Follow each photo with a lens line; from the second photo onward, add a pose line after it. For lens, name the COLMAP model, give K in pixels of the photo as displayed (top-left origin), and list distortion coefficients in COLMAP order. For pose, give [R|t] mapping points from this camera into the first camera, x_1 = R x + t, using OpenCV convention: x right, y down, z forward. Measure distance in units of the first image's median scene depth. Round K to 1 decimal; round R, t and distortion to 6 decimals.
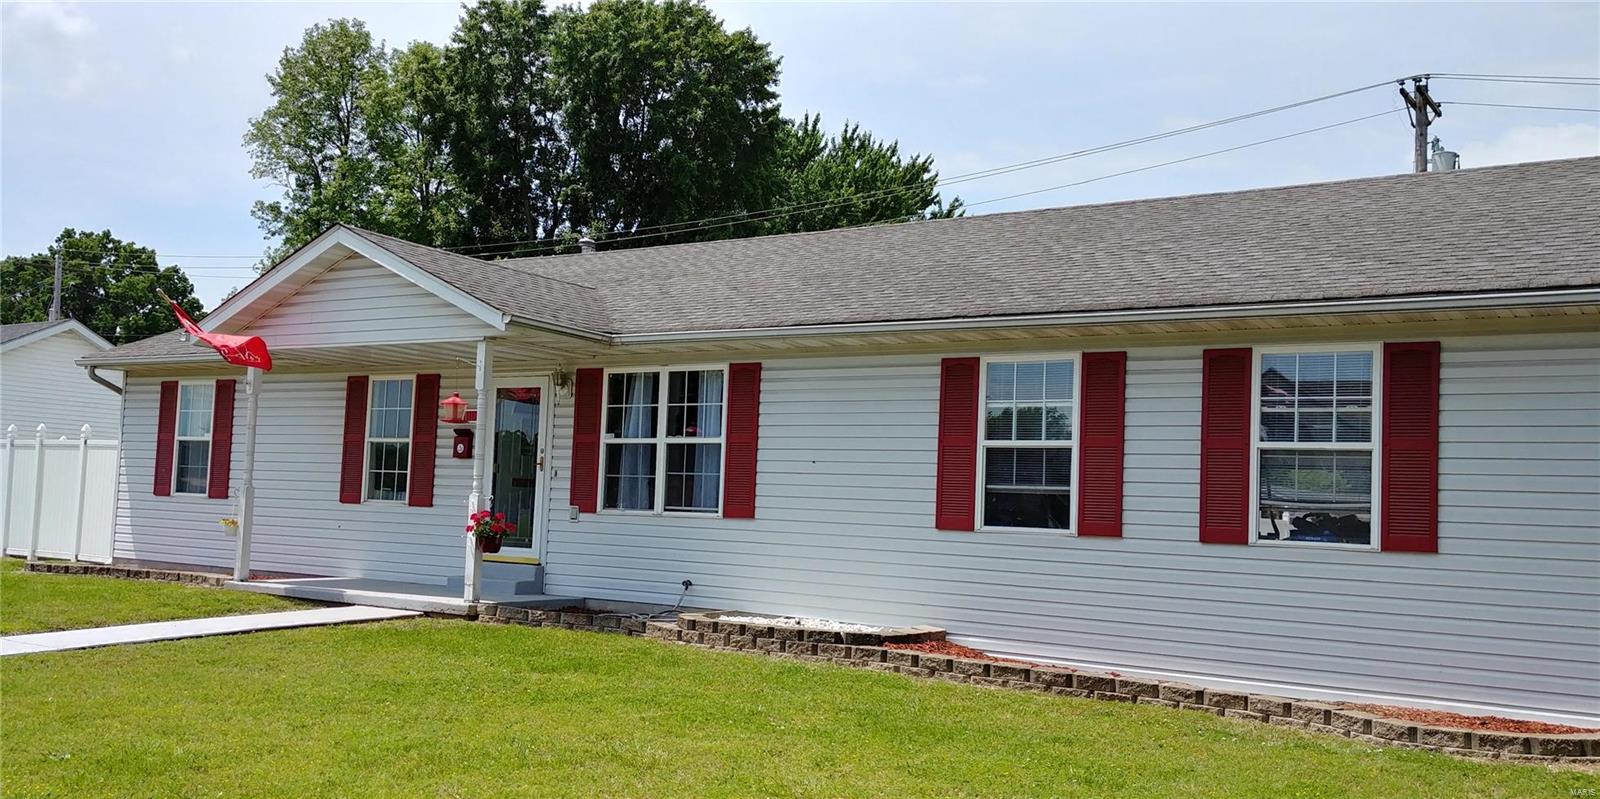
lens RADIAL K [[1418.3, 0, 811.0], [0, 1418.3, 403.4], [0, 0, 1]] dist [0.114756, -0.029465]
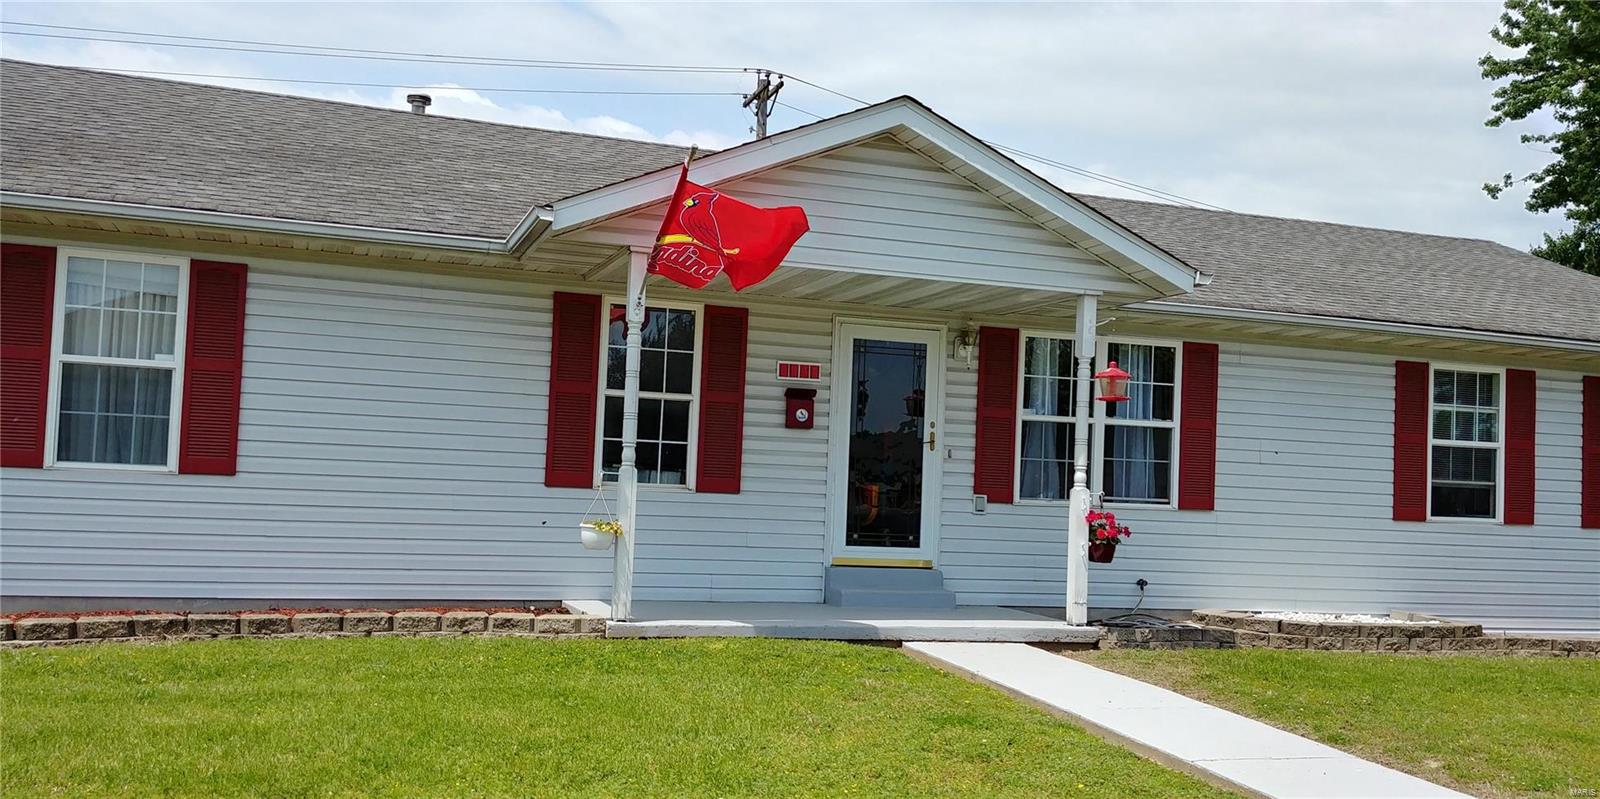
lens RADIAL K [[1418.3, 0, 805.0], [0, 1418.3, 401.2], [0, 0, 1]] dist [0.114756, -0.029465]
pose [[0.581288, 0.028756, 0.813189, -0.897579], [-0.079439, 0.996607, 0.021543, 0.009294], [-0.809811, -0.077122, 0.581600, 0.619116]]
